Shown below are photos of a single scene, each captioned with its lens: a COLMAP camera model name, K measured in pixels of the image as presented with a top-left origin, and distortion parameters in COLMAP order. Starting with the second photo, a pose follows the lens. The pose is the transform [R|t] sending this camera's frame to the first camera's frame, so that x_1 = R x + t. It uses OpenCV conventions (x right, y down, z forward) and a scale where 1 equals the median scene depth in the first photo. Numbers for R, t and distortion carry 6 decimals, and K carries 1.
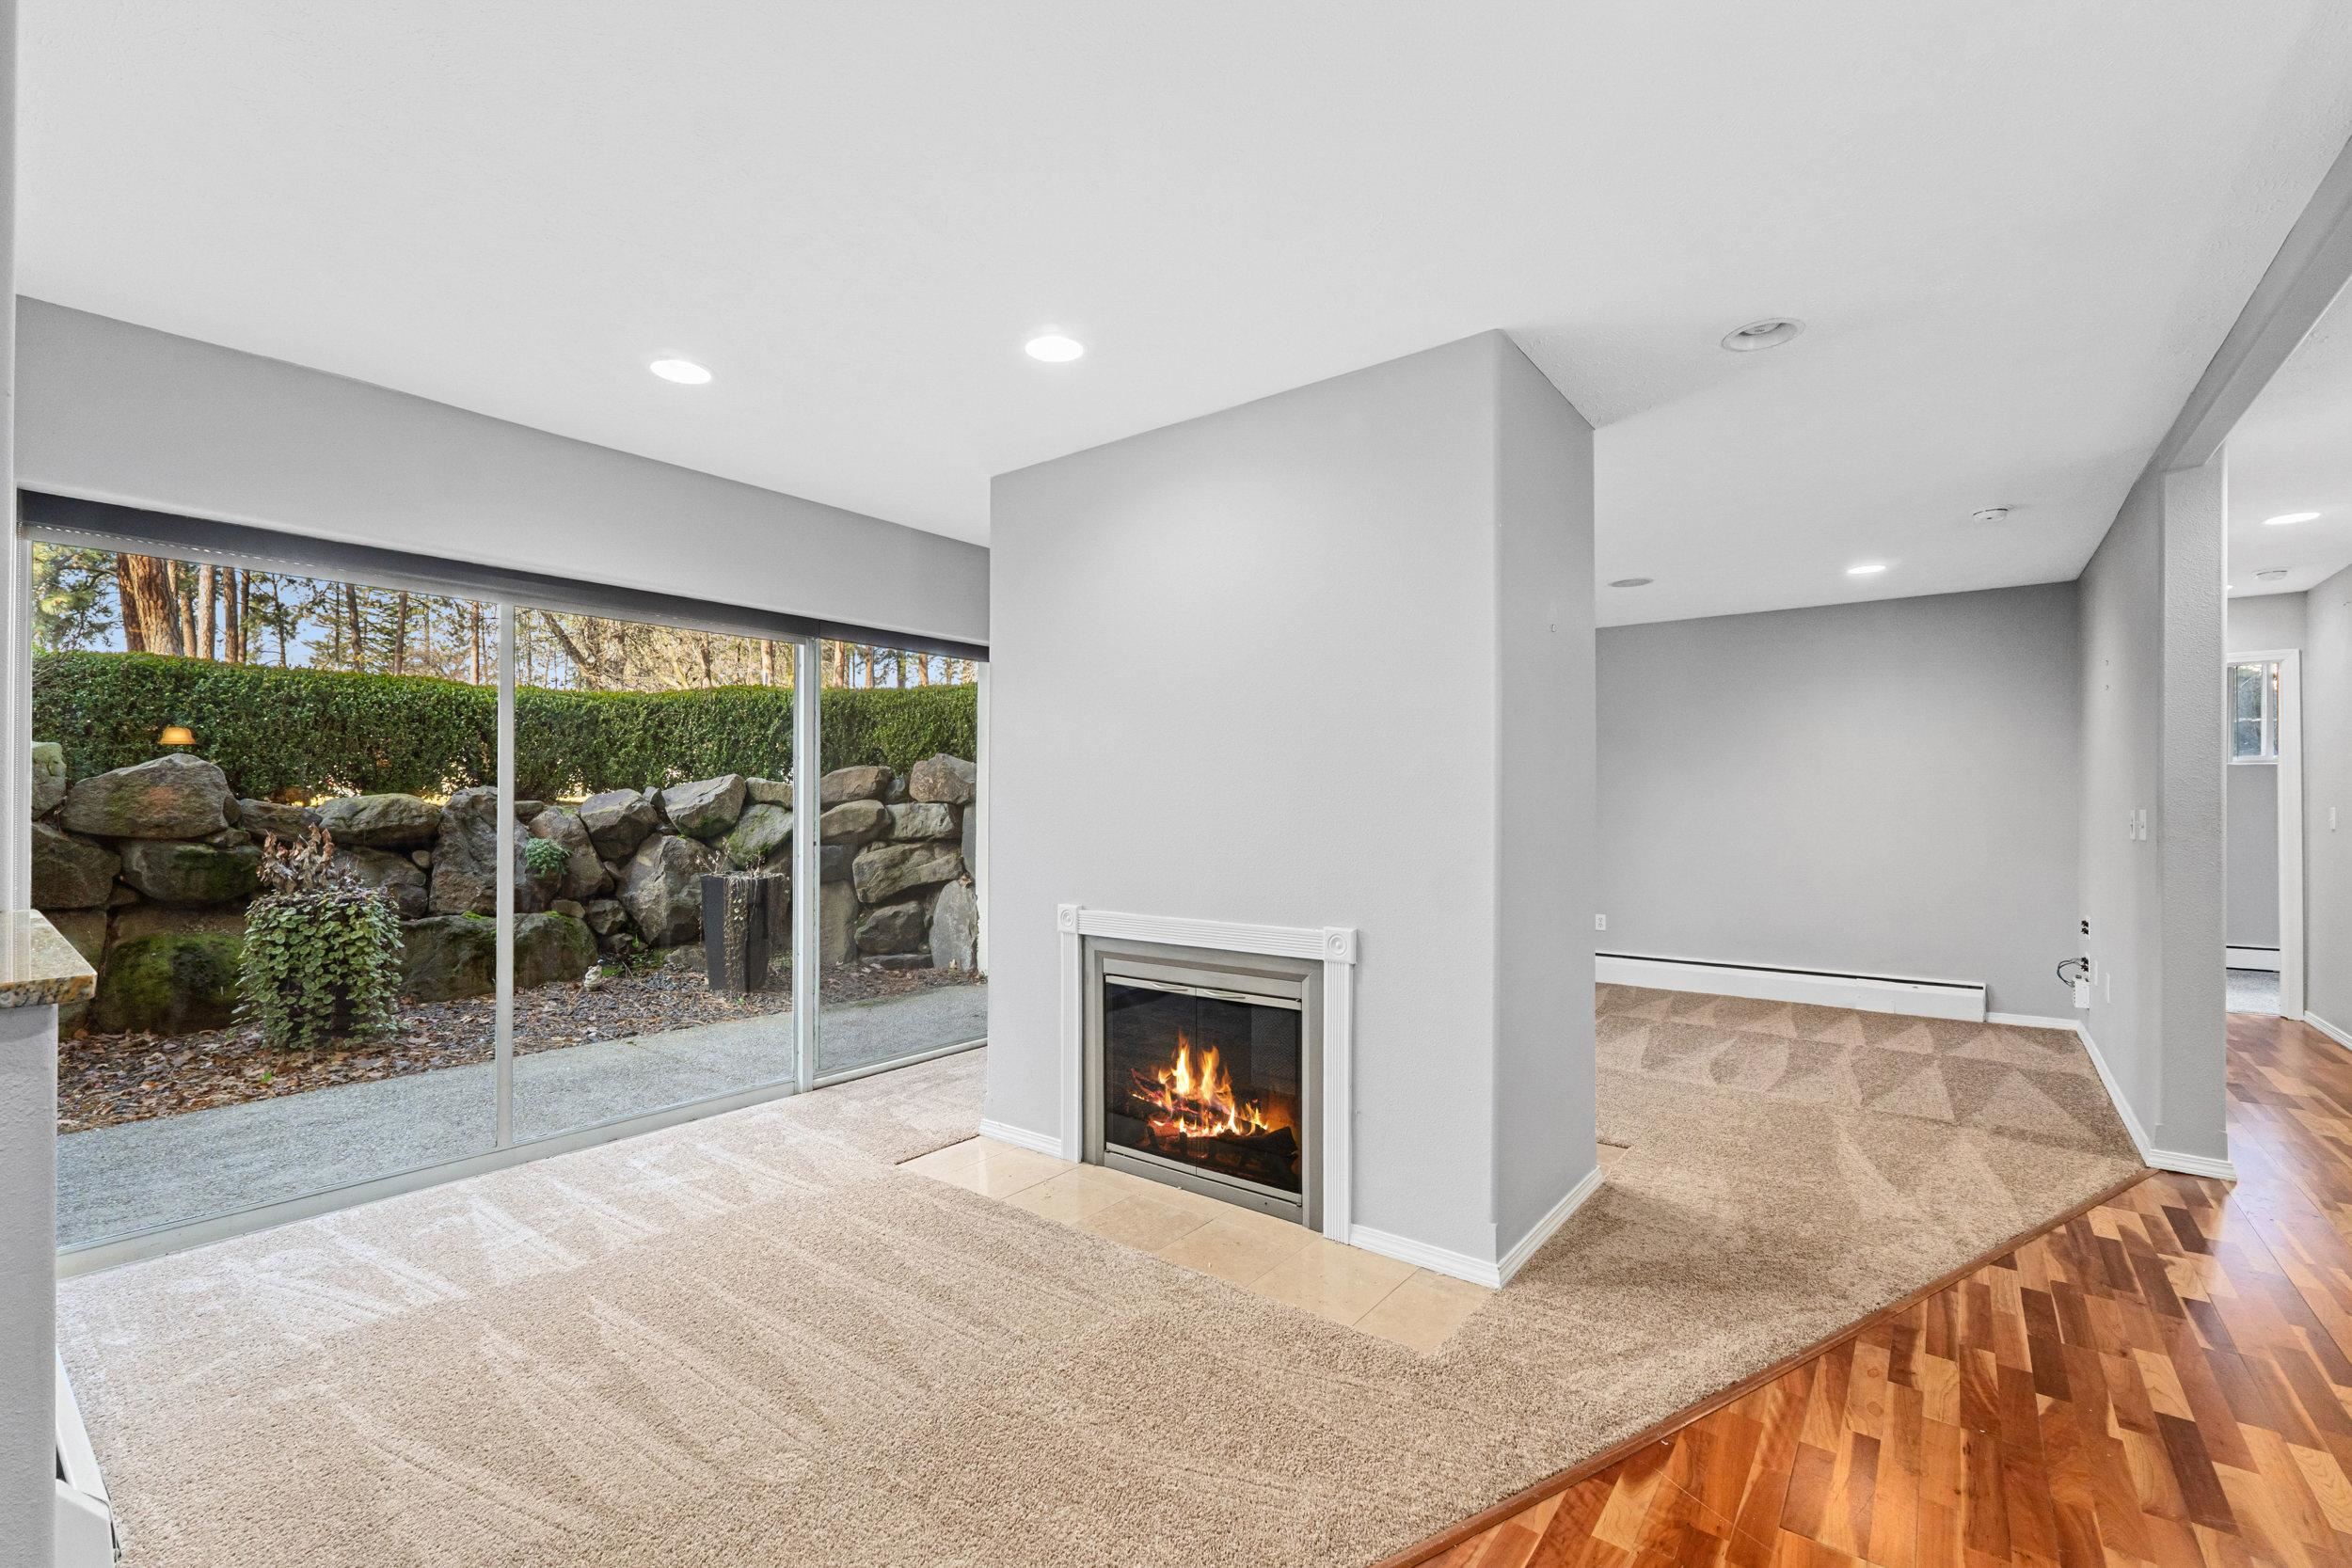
lens RADIAL K [[997.8, 0, 1166.1], [0, 997.8, 799.9], [0, 0, 1]] dist [-0.006686, -0.000484]
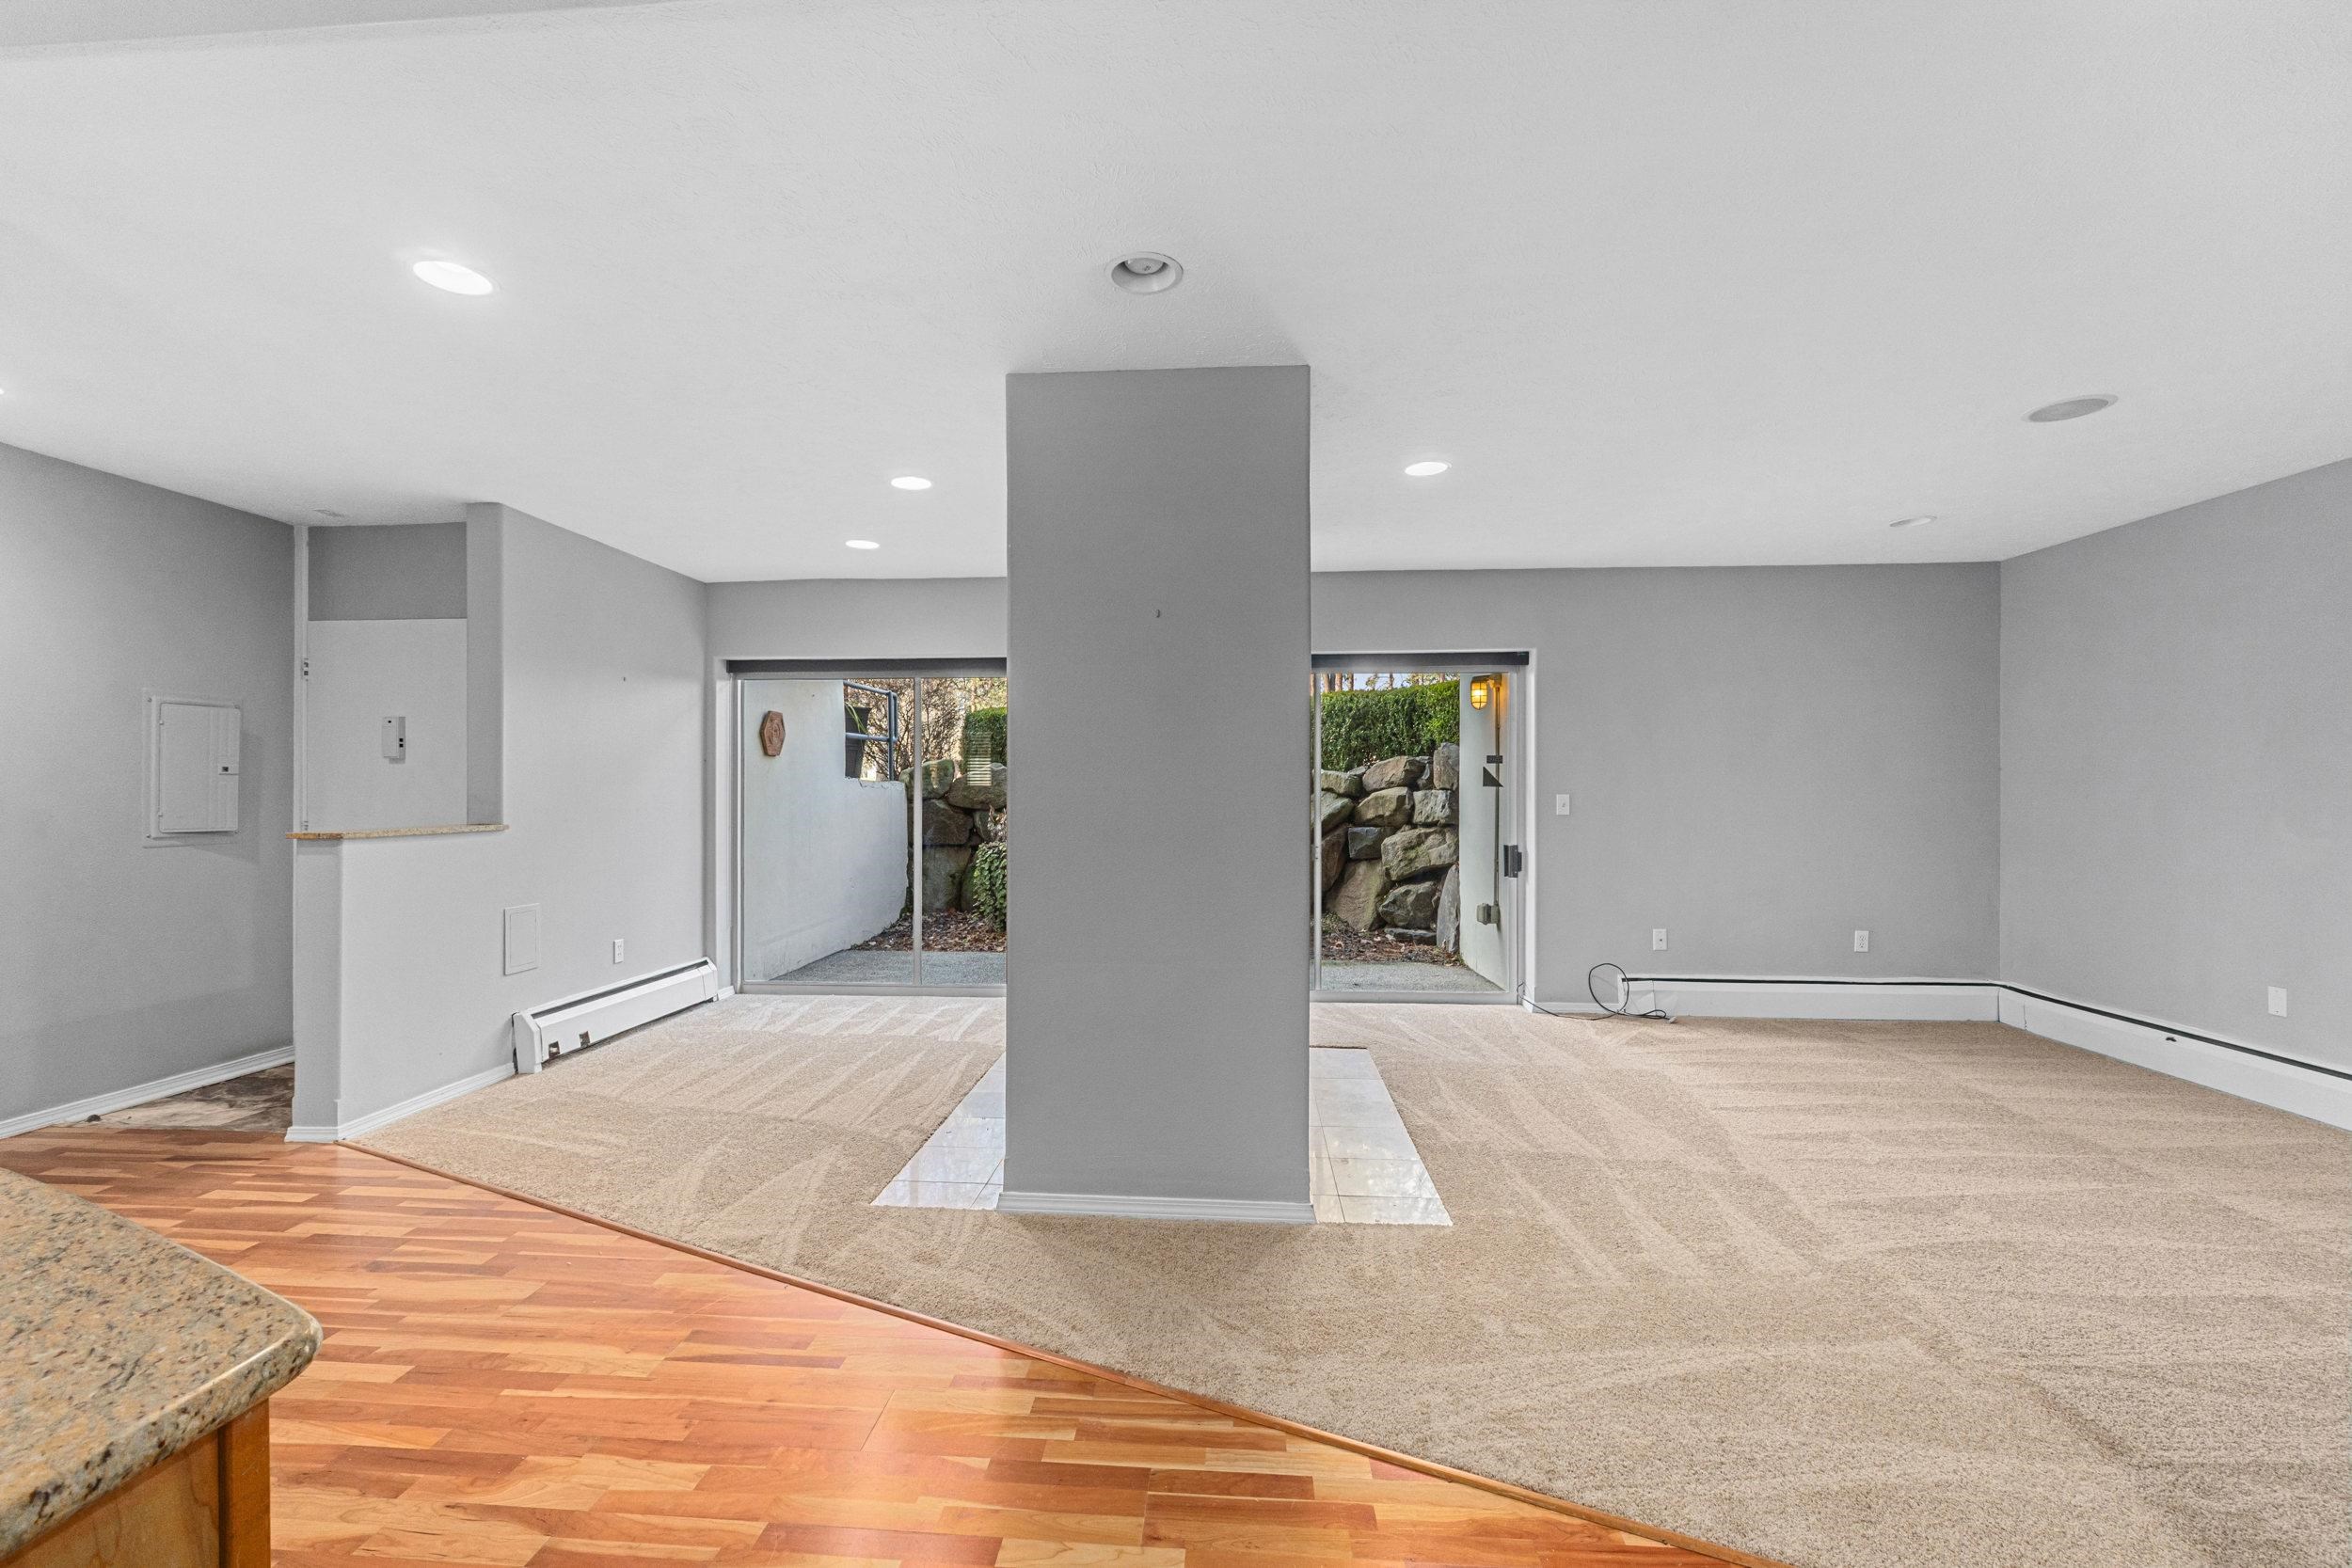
lens RADIAL K [[987.0, 0, 1165.7], [0, 987.0, 799.5], [0, 0, 1]] dist [-0.004291, -0.000455]
pose [[0.556570, 0.006657, -0.830774, 0.929617], [0.003579, 0.999939, 0.010410, 0.002764], [0.830793, -0.008767, 0.556513, 0.356486]]
